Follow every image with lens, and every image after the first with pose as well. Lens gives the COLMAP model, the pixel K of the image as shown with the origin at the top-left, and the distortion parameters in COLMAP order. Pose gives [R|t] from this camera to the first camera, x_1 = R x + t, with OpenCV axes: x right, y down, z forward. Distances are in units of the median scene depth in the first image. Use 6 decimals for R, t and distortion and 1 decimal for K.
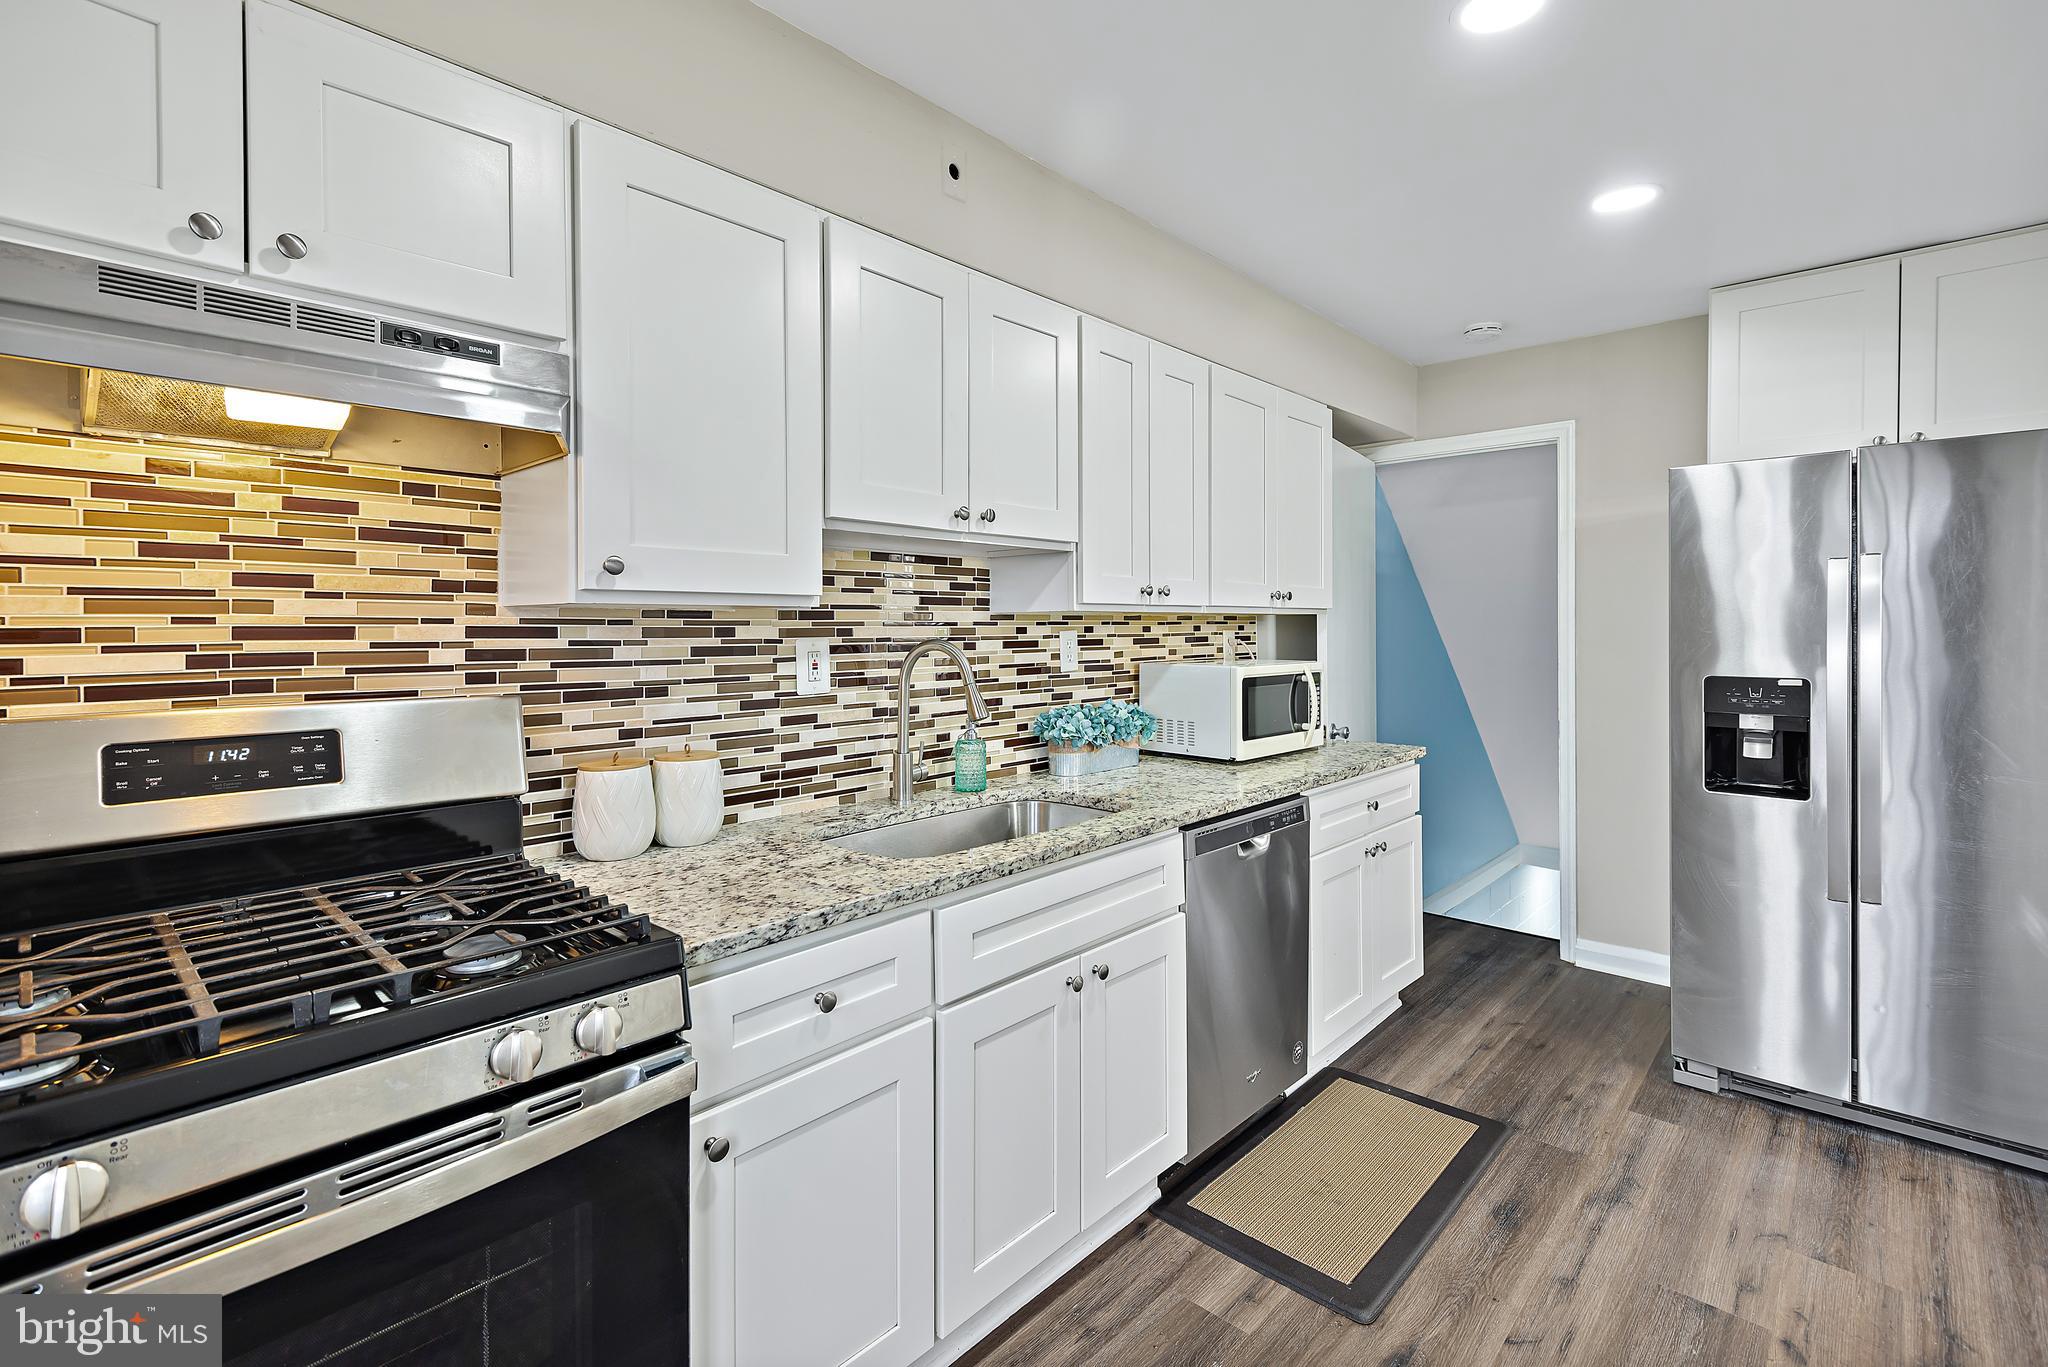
lens RADIAL K [[928.7, 0, 1025.1], [0, 928.7, 628.7], [0, 0, 1]] dist [0.034198, -0.017570]
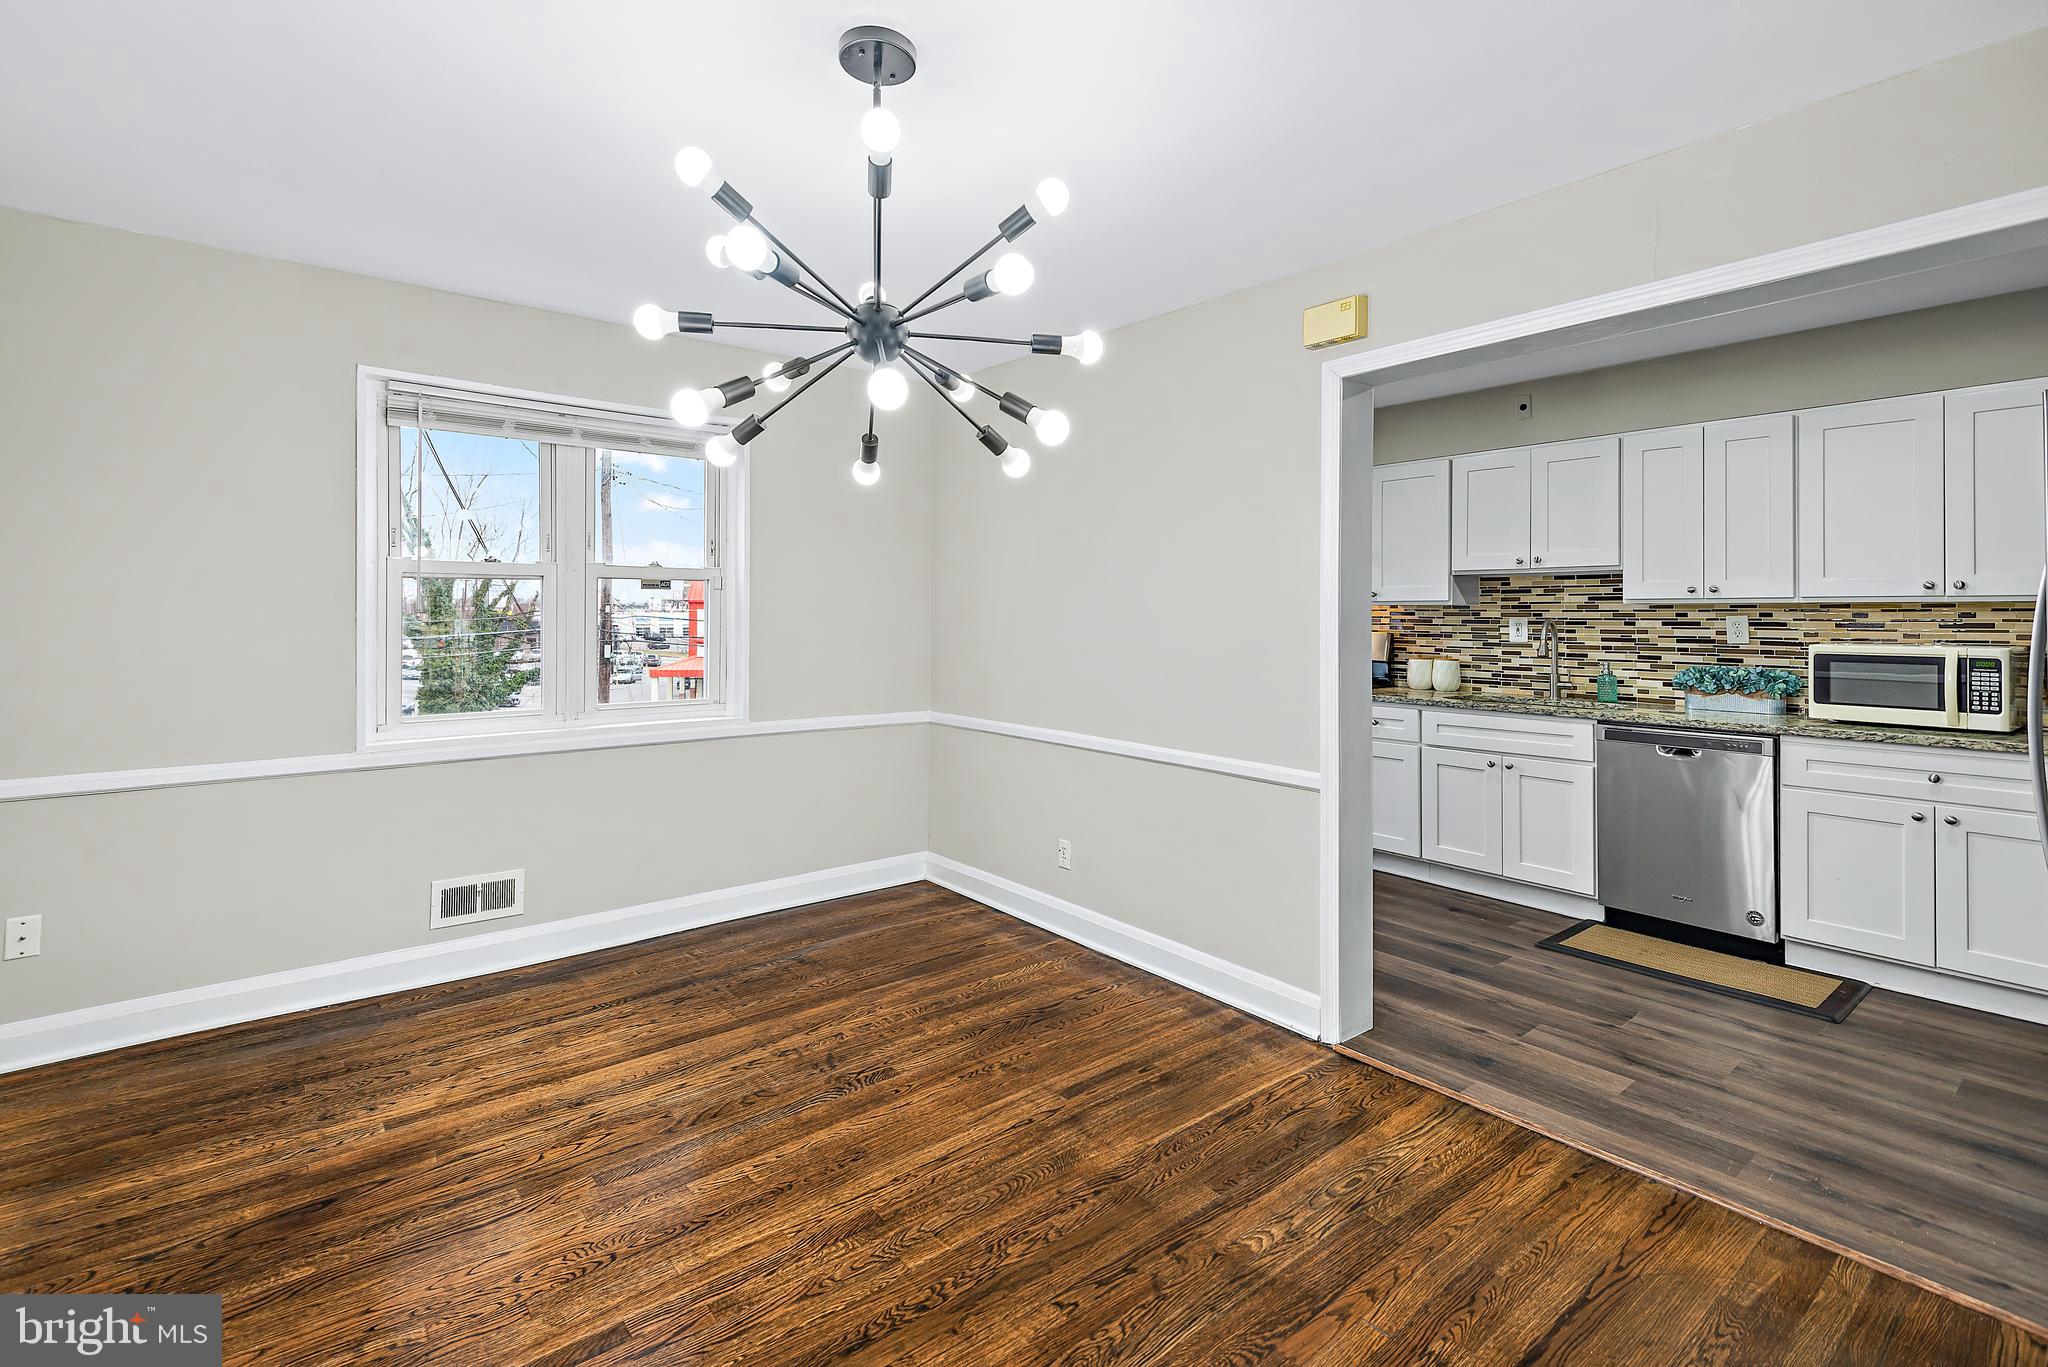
lens RADIAL K [[939.2, 0, 1015.8], [0, 939.2, 607.3], [0, 0, 1]] dist [0.032544, -0.018120]
pose [[-0.148579, -0.001922, -0.988899, 2.182232], [-0.003013, 0.999994, -0.001491, -0.006919], [0.988896, 0.002758, -0.148583, 0.140512]]
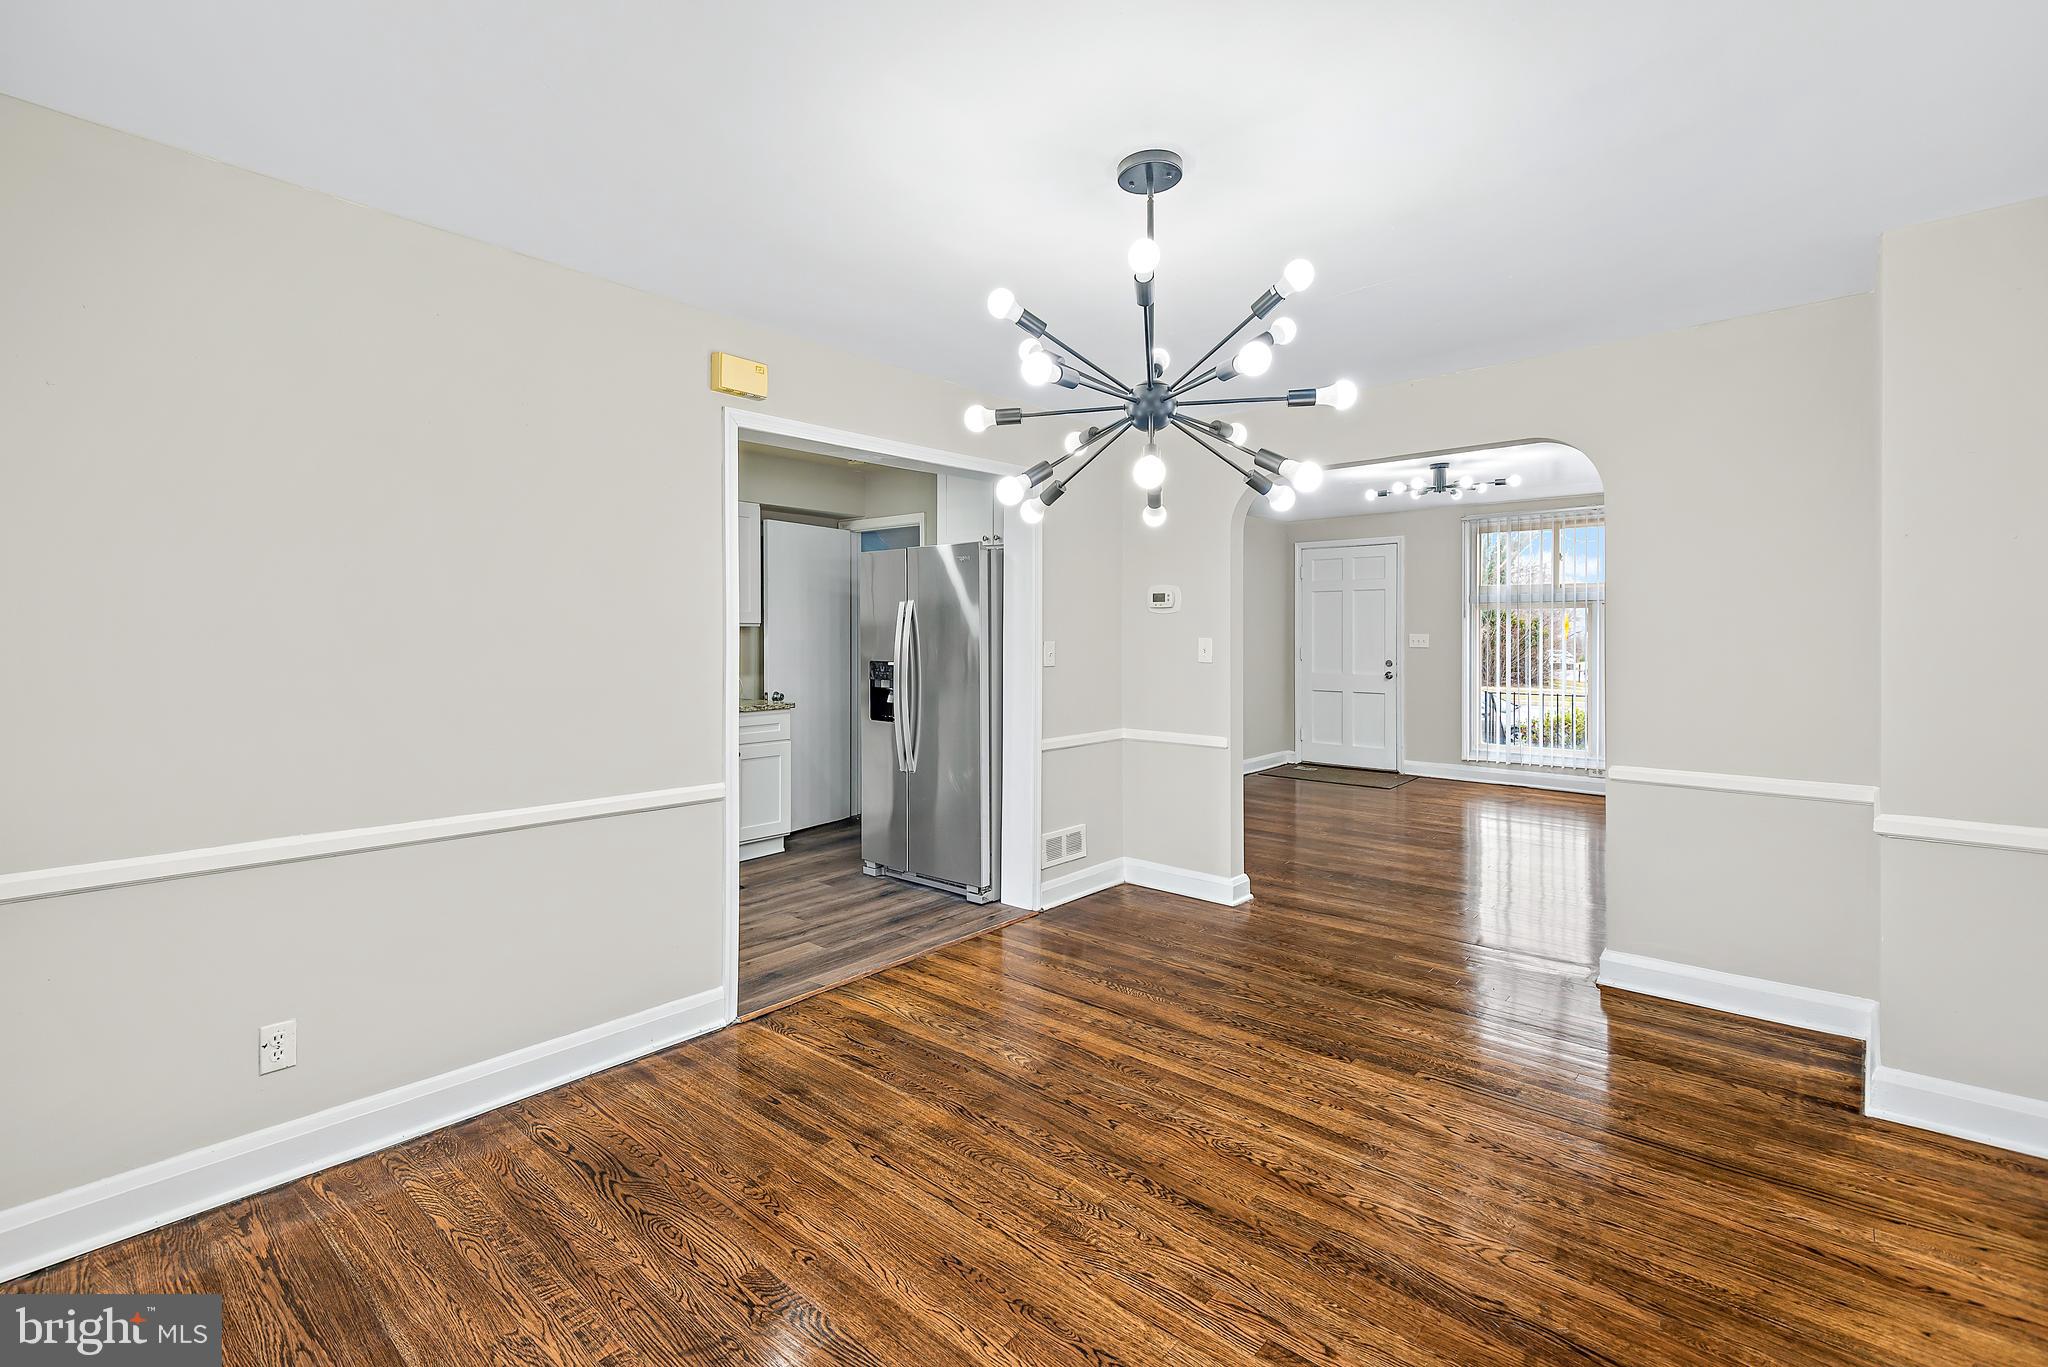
lens RADIAL K [[938.9, 0, 1016.9], [0, 938.9, 619.5], [0, 0, 1]] dist [0.024832, -0.010704]
pose [[0.999799, 0.004324, 0.019599, 1.196557], [-0.004125, 0.999939, -0.010214, -0.012965], [-0.019642, 0.010131, 0.999756, -1.130834]]
